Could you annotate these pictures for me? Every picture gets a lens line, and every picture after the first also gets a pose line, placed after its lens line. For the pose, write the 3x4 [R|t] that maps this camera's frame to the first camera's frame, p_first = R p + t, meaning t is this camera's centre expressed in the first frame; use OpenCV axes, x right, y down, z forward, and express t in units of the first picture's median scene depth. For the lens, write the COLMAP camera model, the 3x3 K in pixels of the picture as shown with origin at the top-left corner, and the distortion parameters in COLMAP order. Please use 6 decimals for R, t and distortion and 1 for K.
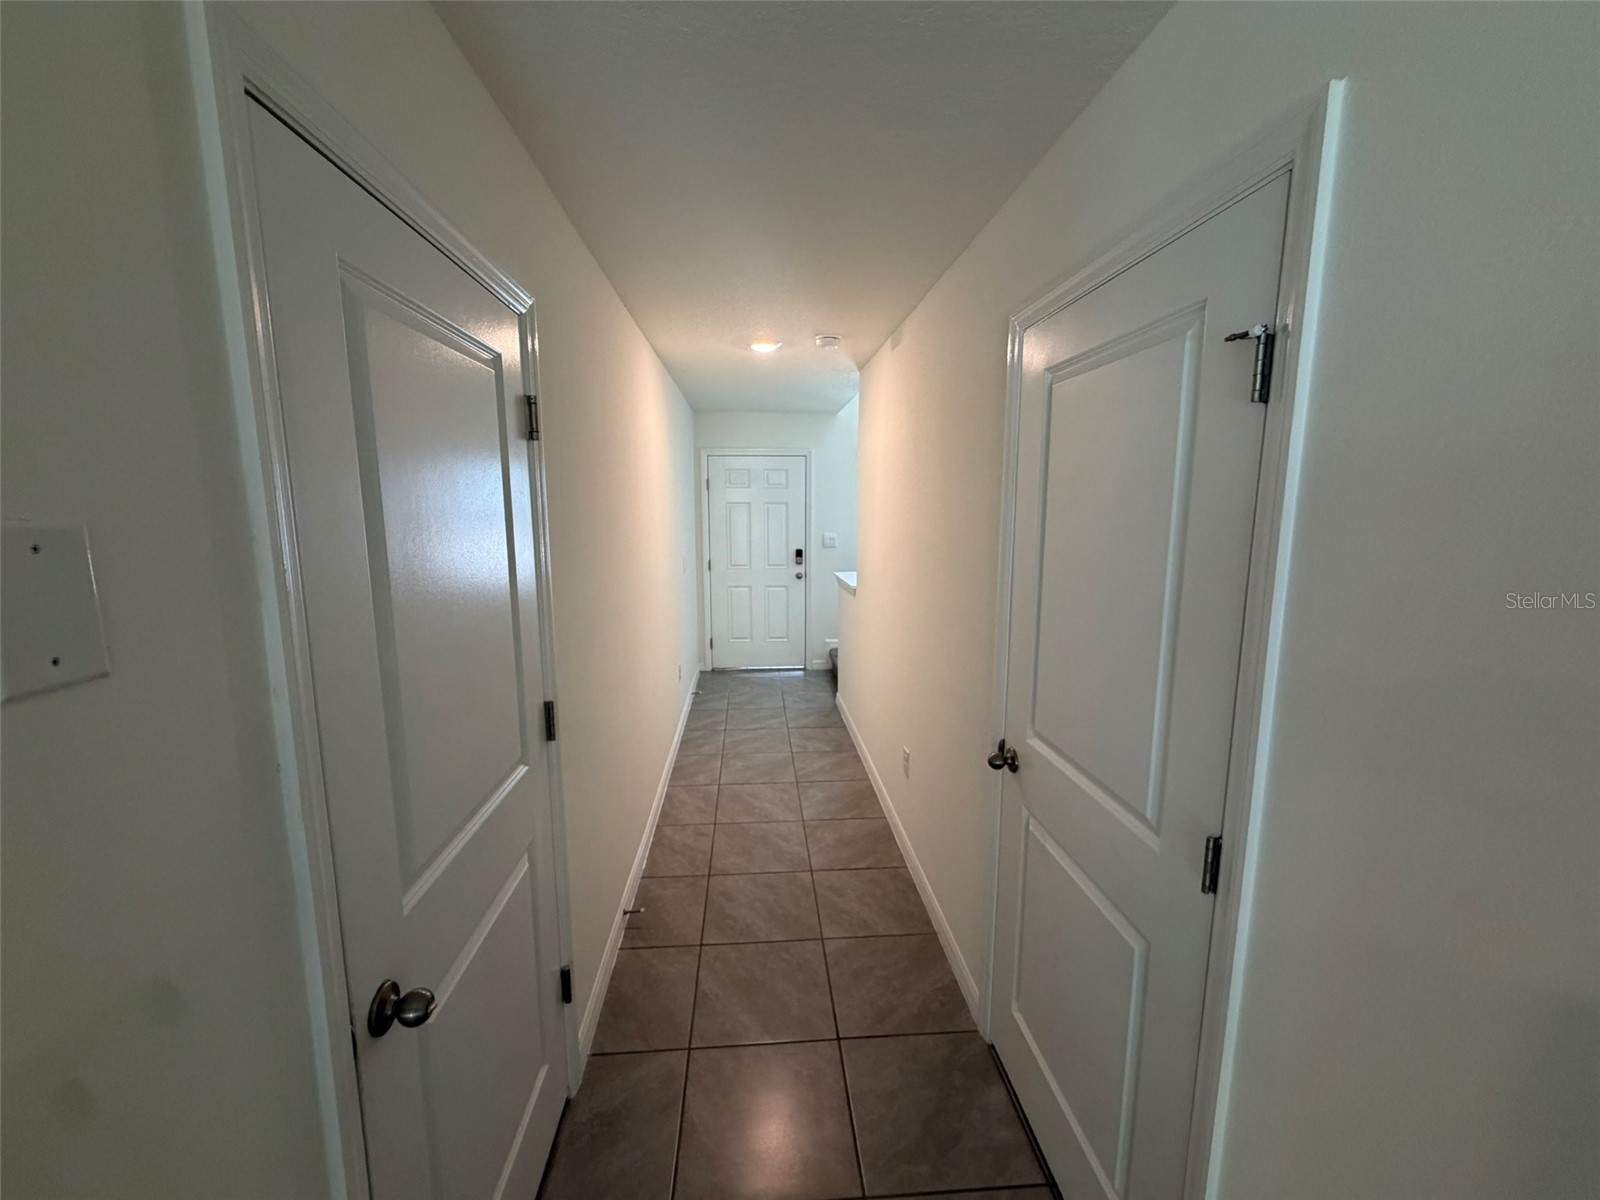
lens RADIAL K [[639.3, 0, 797.6], [0, 639.3, 600.4], [0, 0, 1]] dist [-0.000233, 0.000322]
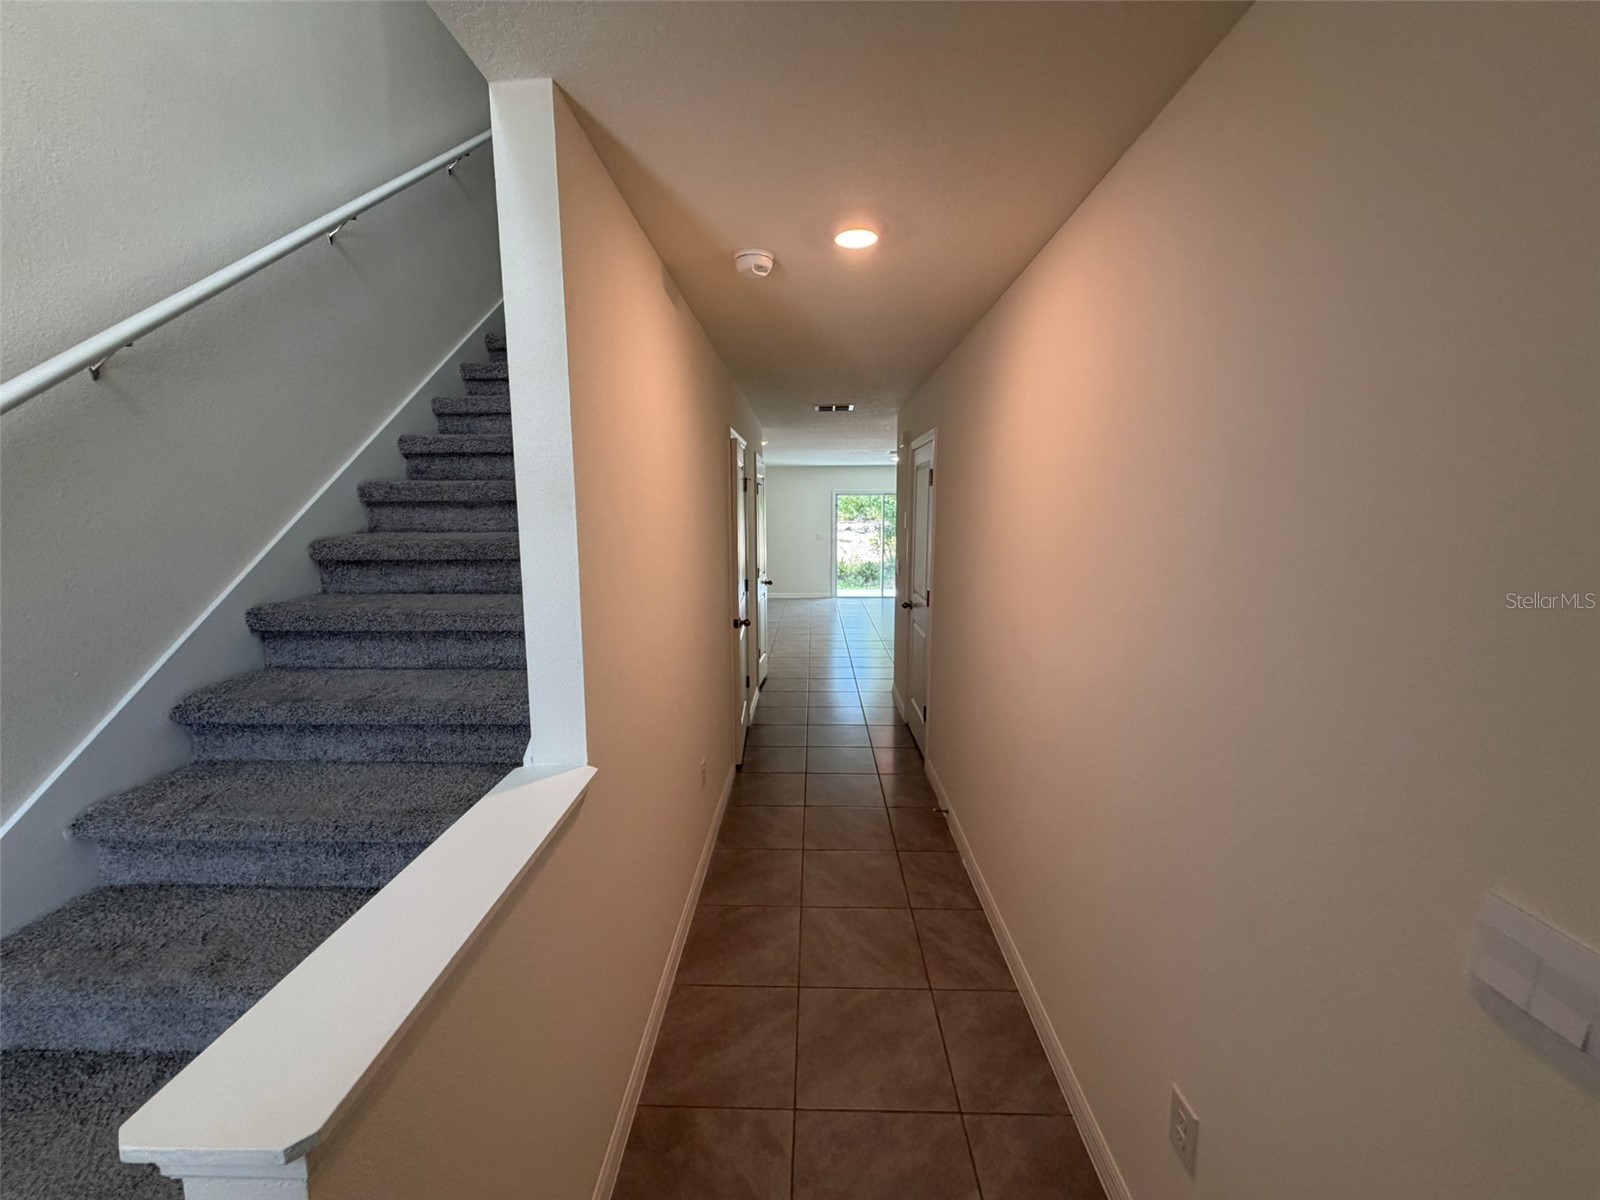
lens RADIAL K [[639.3, 0, 797.6], [0, 639.3, 600.4], [0, 0, 1]] dist [-0.000233, 0.000322]
pose [[-0.994853, -0.011131, 0.100718, -0.054505], [0.018684, 0.956754, 0.290296, -0.223817], [-0.099594, 0.290684, -0.951622, 1.438557]]
